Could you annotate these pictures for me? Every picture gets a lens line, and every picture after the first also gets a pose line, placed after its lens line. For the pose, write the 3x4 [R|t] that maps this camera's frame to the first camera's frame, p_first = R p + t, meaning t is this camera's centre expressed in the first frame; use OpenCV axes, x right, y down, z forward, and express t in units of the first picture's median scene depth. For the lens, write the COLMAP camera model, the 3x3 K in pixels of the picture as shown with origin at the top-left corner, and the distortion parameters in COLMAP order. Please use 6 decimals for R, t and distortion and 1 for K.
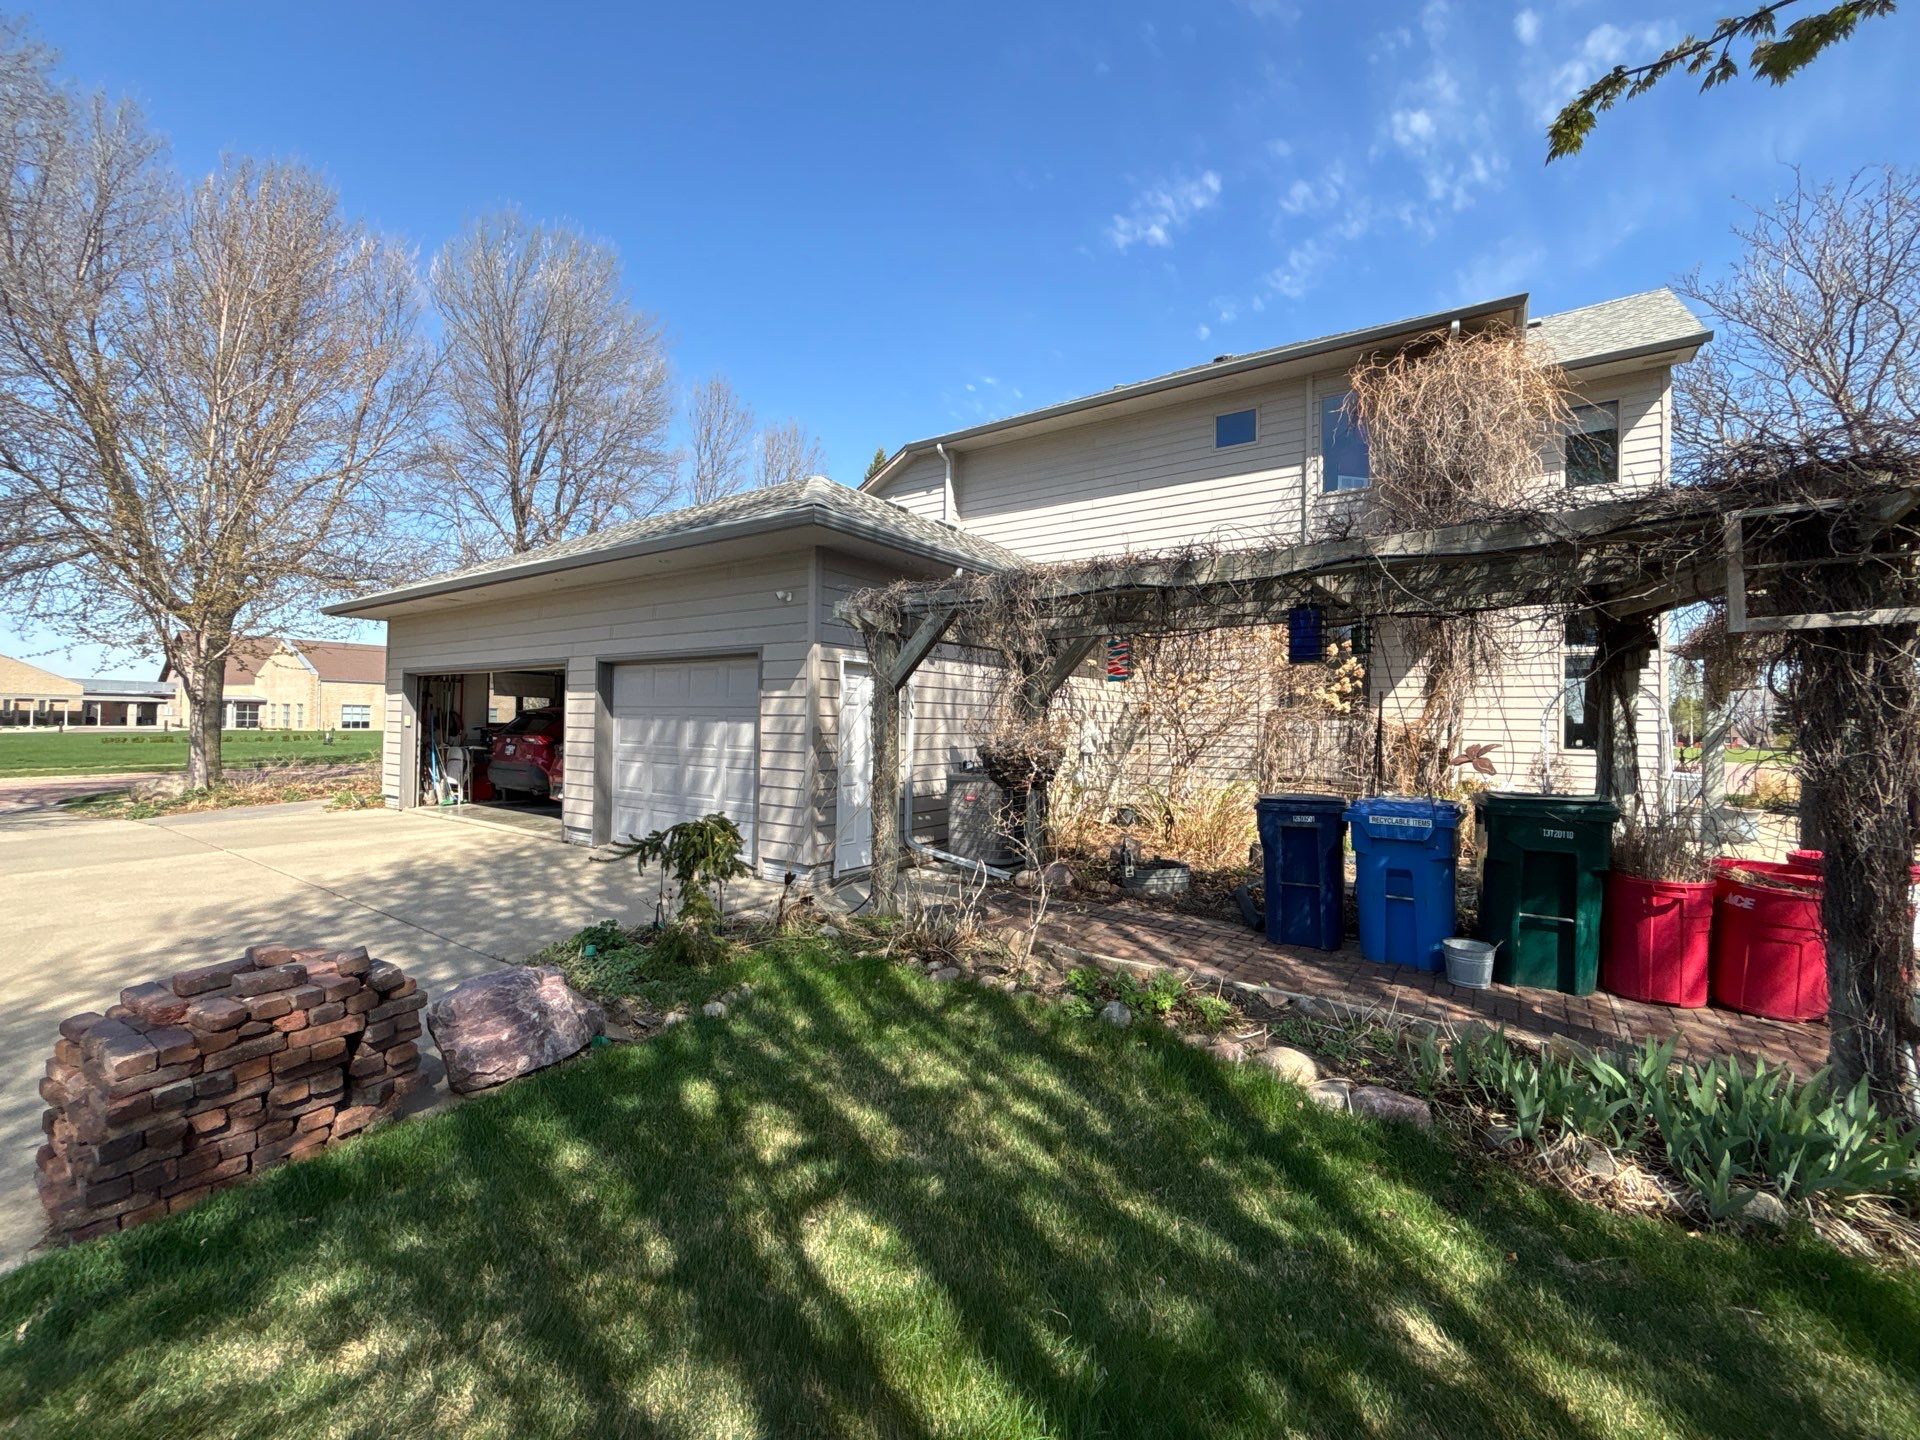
lens RADIAL K [[772.7, 0, 956.9], [0, 772.7, 720.3], [0, 0, 1]] dist [-0.004572, 0.002905]
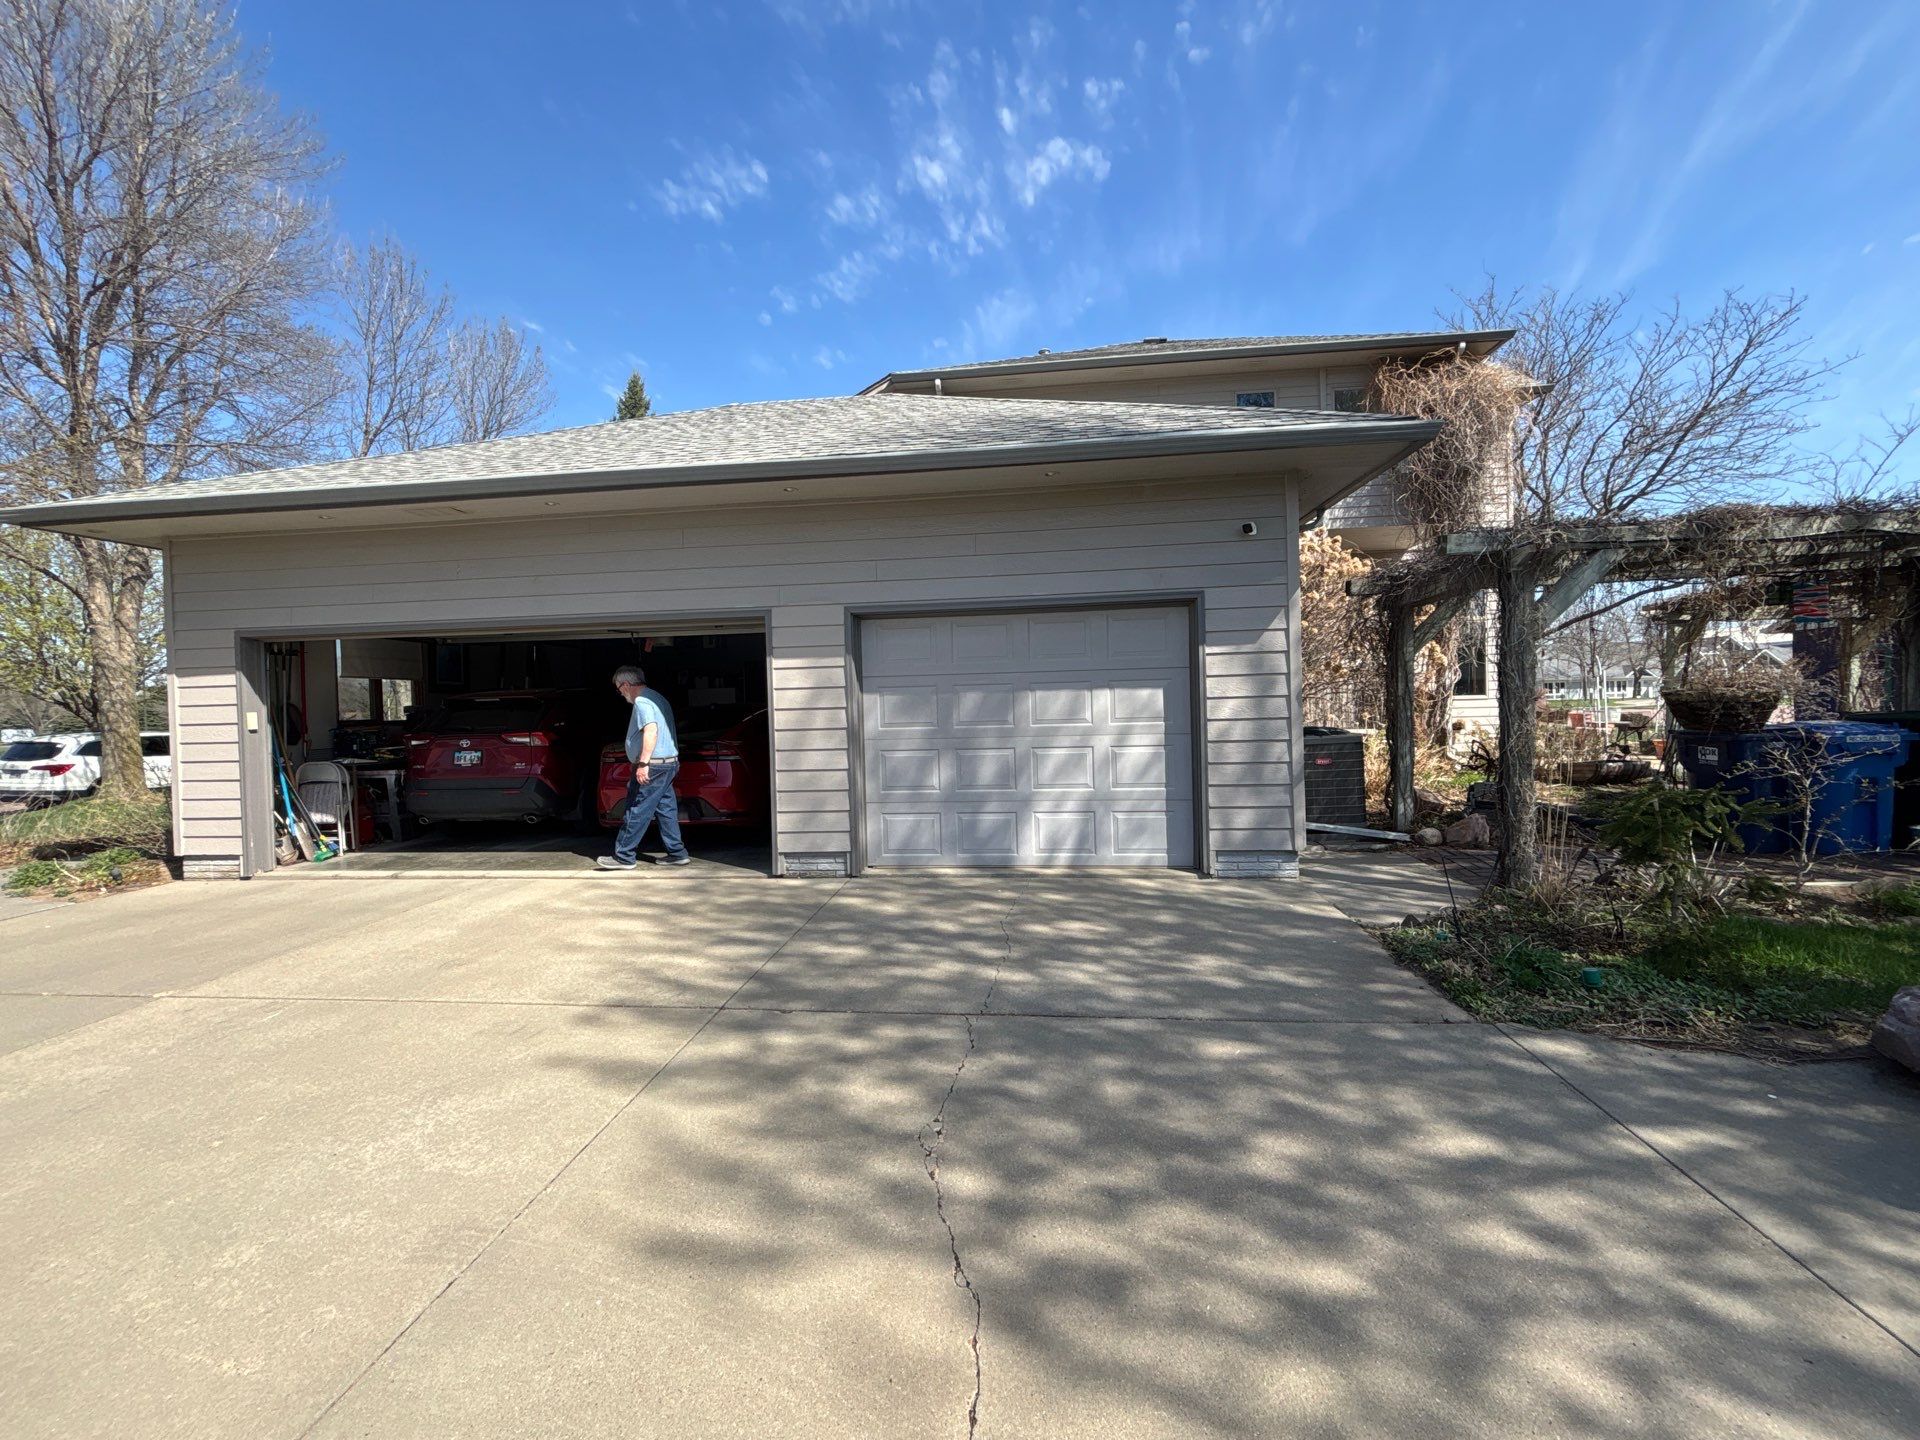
lens RADIAL K [[766.8, 0, 960.0], [0, 766.8, 720.0], [0, 0, 1]] dist [-0.002354, 0.000670]
pose [[0.877984, -0.051976, 0.475860, -0.562849], [0.039060, 0.998552, 0.036998, -0.000680], [-0.477094, -0.013897, 0.878742, 0.270966]]
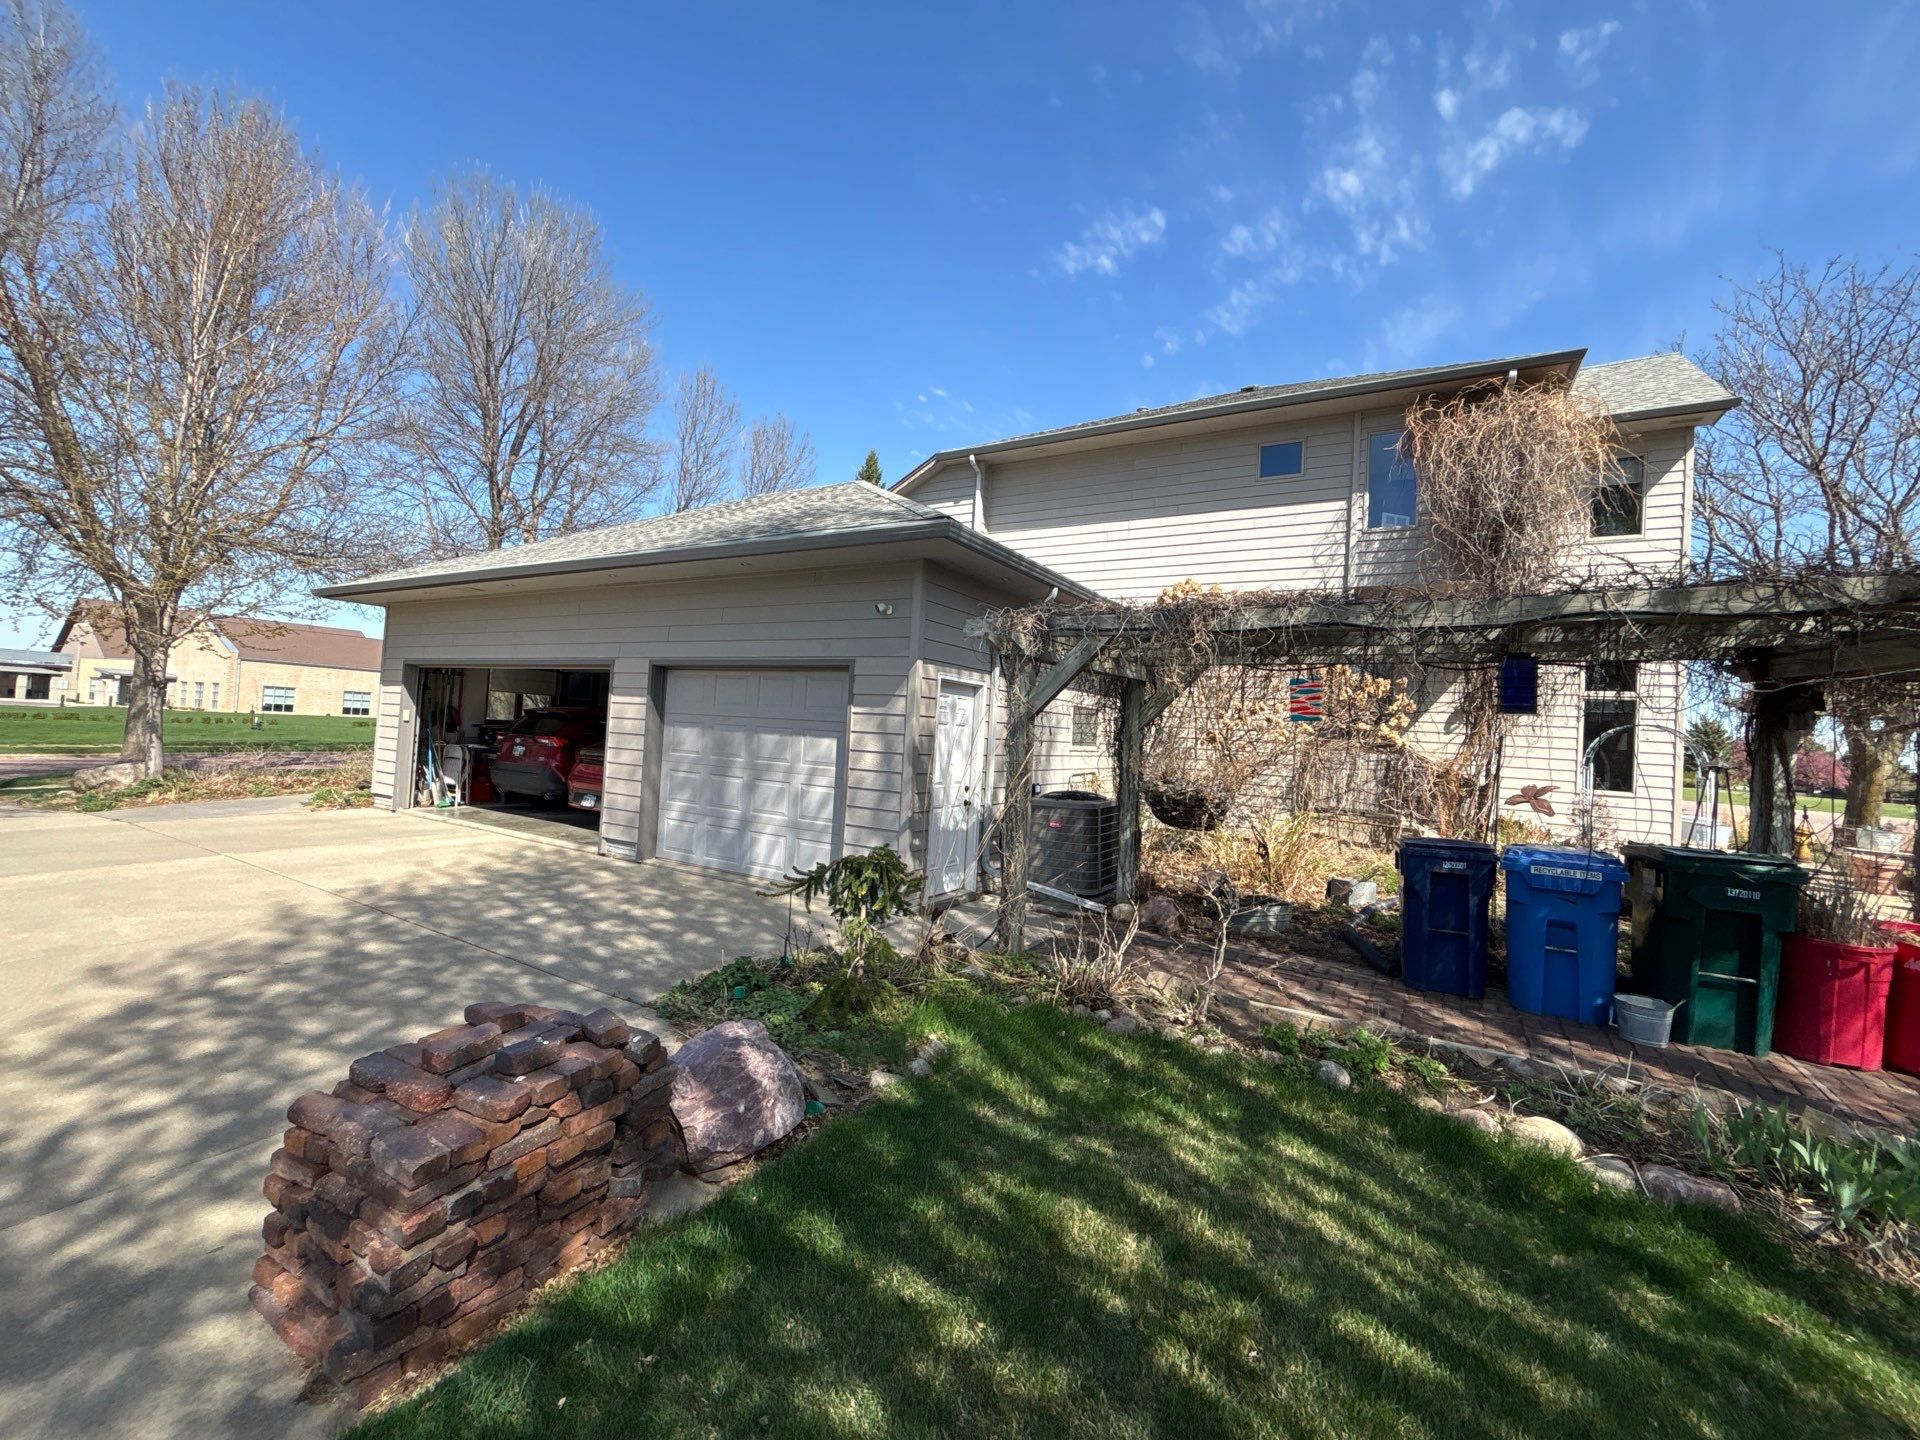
lens RADIAL K [[771.4, 0, 960.0], [0, 771.4, 720.0], [0, 0, 1]] dist [0.001638, -0.000249]
pose [[0.996679, 0.040750, 0.070496, -0.121705], [-0.040018, 0.999130, -0.011765, -0.009859], [-0.070914, 0.008905, 0.997443, 0.028001]]
